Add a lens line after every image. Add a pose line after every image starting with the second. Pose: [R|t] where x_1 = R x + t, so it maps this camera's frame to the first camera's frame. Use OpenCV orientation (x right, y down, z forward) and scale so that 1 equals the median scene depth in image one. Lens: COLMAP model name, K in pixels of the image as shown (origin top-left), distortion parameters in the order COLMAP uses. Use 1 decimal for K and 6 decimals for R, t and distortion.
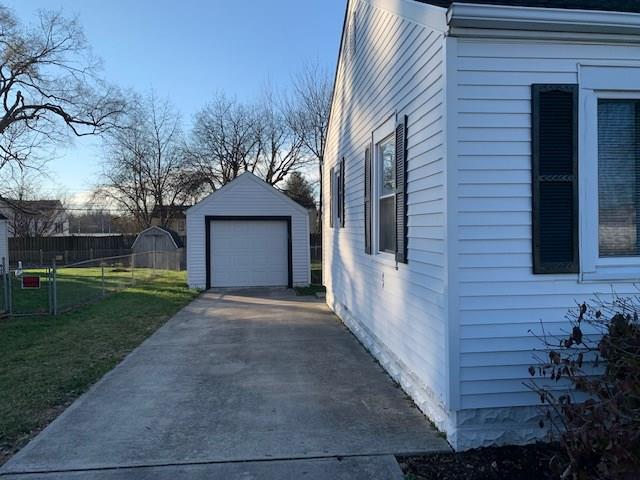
lens RADIAL K [[487.0, 0, 313.7], [0, 487.0, 236.0], [0, 0, 1]] dist [0.065447, -0.082120]
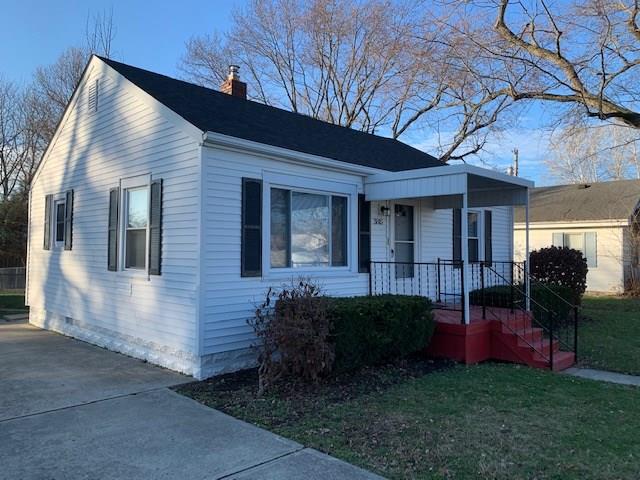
lens RADIAL K [[487.0, 0, 319.3], [0, 487.0, 235.3], [0, 0, 1]] dist [0.065447, -0.082120]
pose [[0.773780, 0.037629, 0.632336, -0.180374], [-0.005740, 0.998610, -0.052401, 0.004557], [-0.633428, 0.036917, 0.772920, -0.225089]]
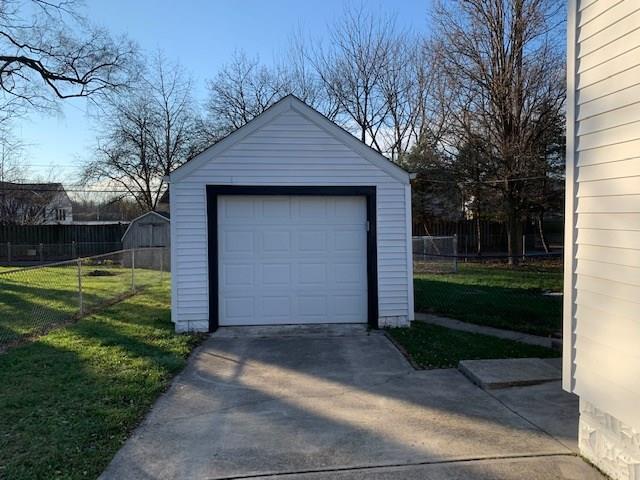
lens RADIAL K [[487.0, 0, 315.8], [0, 487.0, 230.3], [0, 0, 1]] dist [0.065447, -0.082120]
pose [[0.999342, 0.001348, -0.036246, -0.137684], [-0.000896, 0.999922, 0.012477, -0.003021], [0.036260, -0.012436, 0.999265, 0.749685]]
